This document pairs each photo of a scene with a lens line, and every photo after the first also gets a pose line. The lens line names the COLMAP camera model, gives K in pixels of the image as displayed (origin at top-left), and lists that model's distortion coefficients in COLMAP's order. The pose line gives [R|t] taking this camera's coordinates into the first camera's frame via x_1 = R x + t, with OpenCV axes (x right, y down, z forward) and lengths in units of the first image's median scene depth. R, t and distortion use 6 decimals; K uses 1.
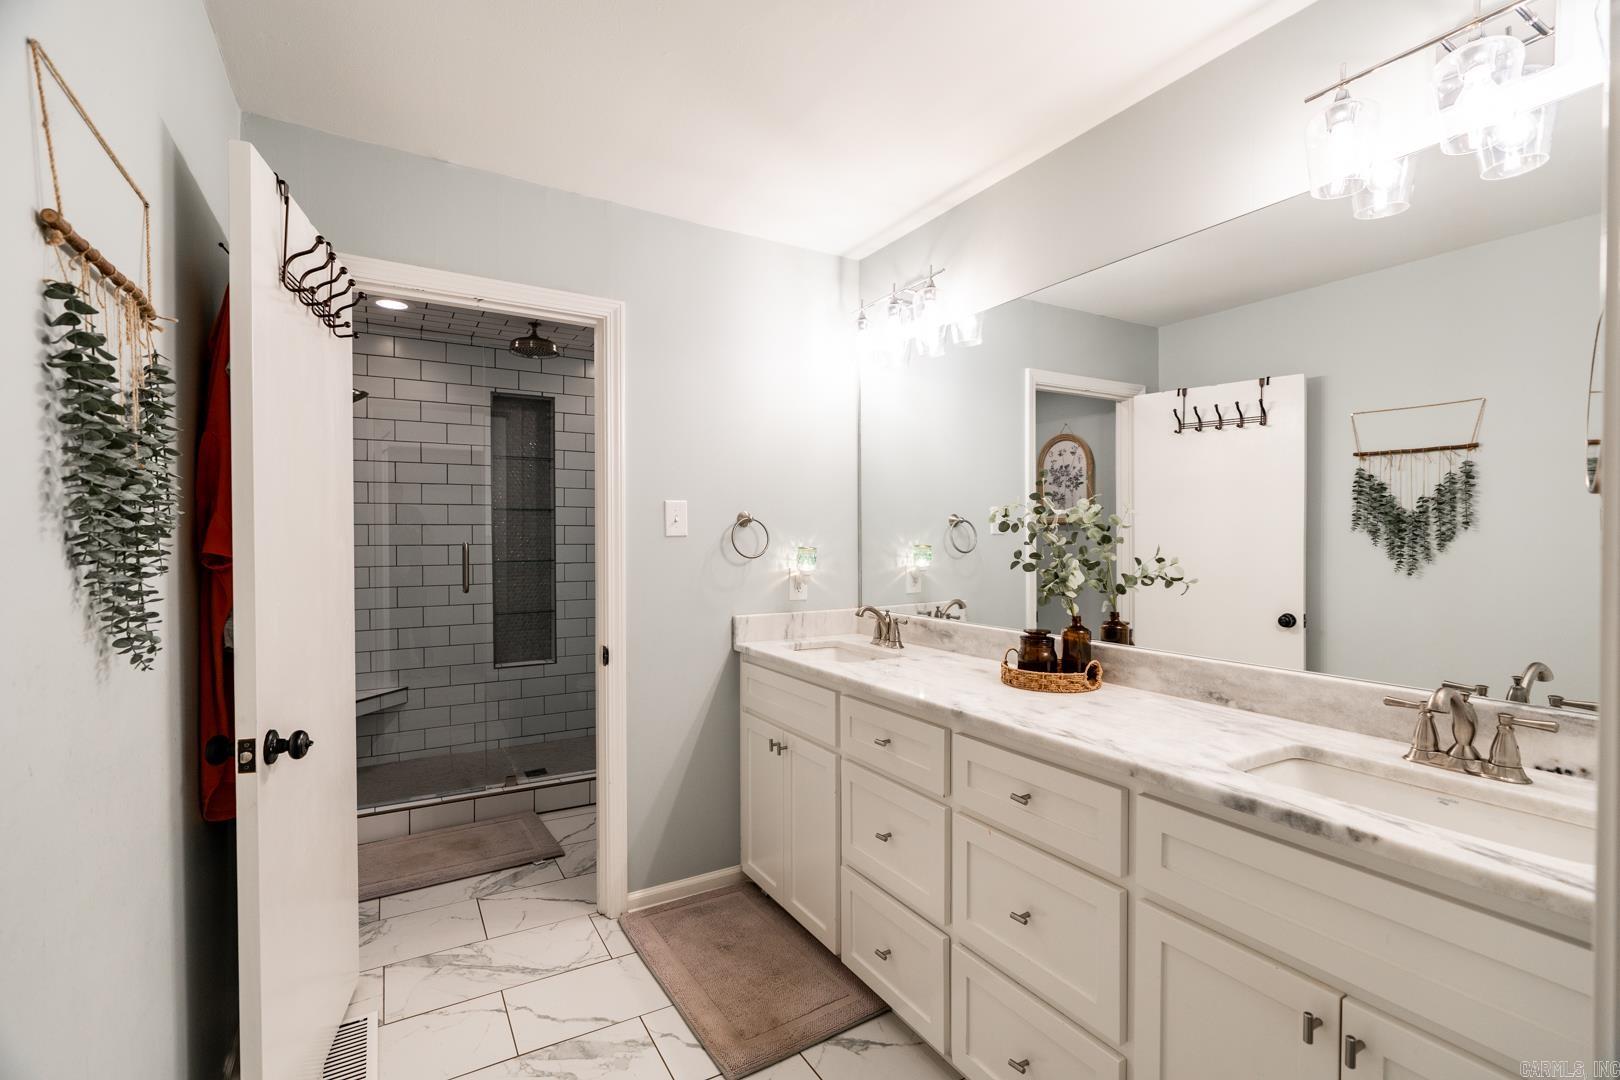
lens RADIAL K [[727.8, 0, 805.6], [0, 727.8, 539.8], [0, 0, 1]] dist [-0.013702, 0.004350]
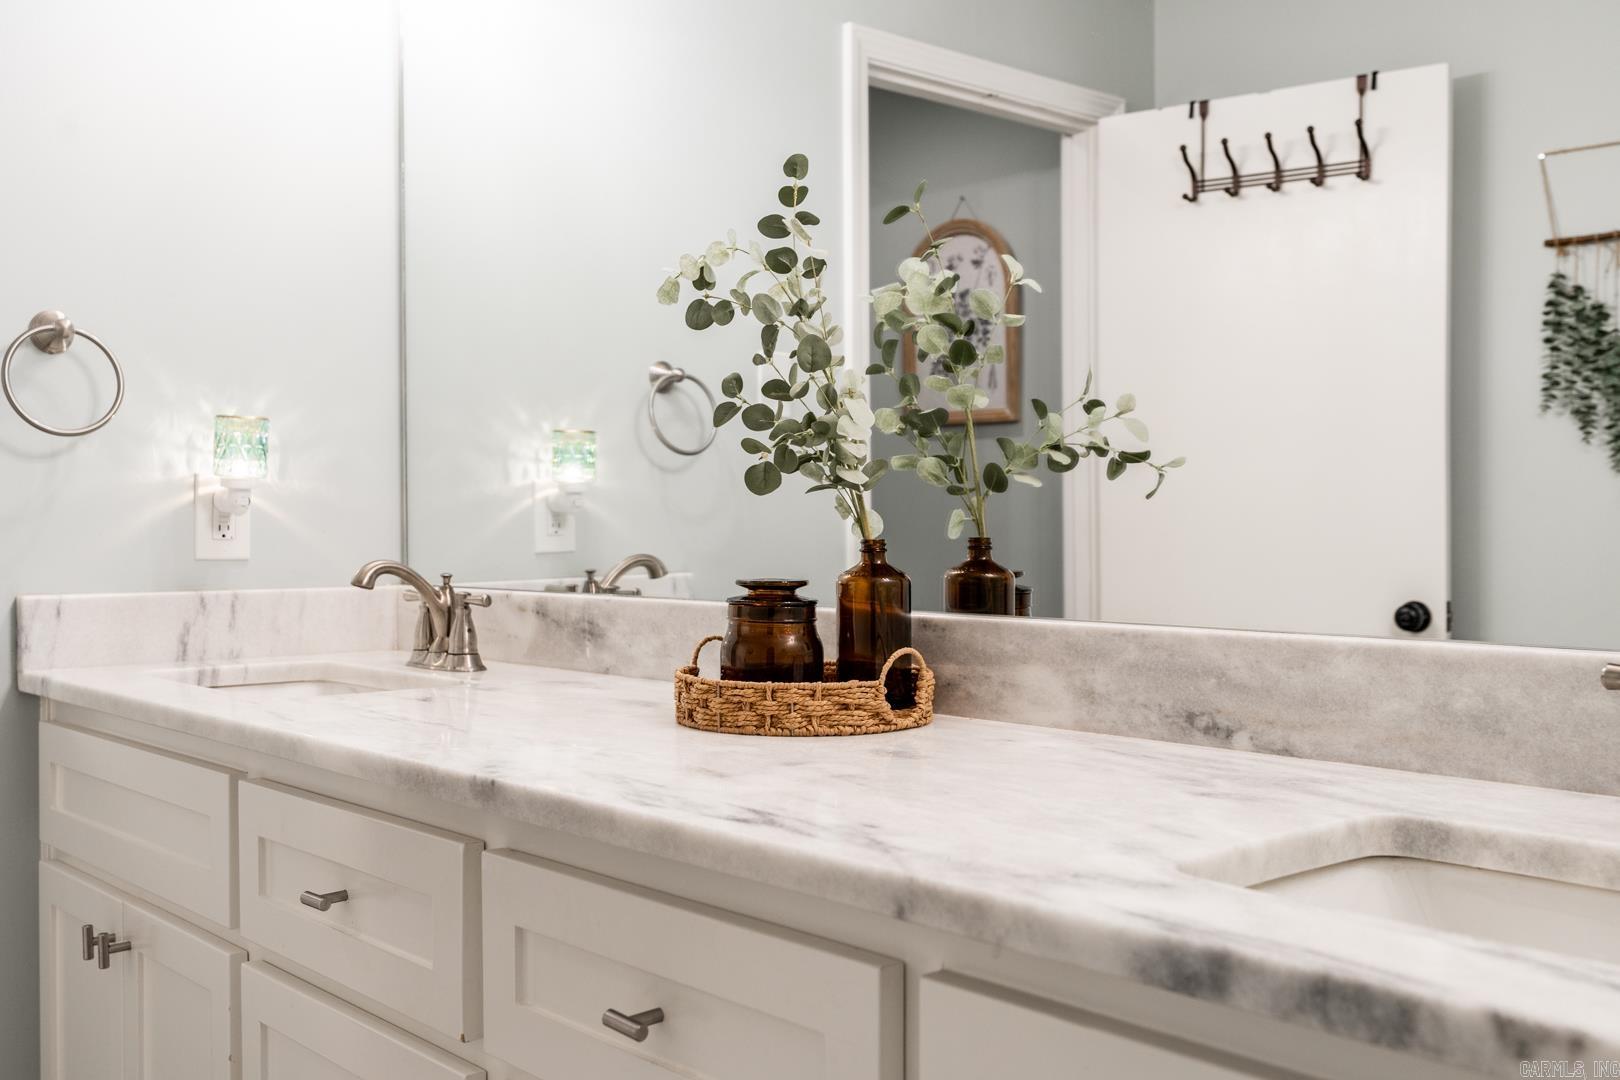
lens RADIAL K [[1563.6, 0, 801.1], [0, 1563.6, 543.6], [0, 0, 1]] dist [0.032497, -0.104748]
pose [[0.980028, -0.003104, 0.198833, 0.149036], [0.002050, 0.999983, 0.005508, 0.086721], [-0.198847, -0.004991, 0.980018, 0.184375]]
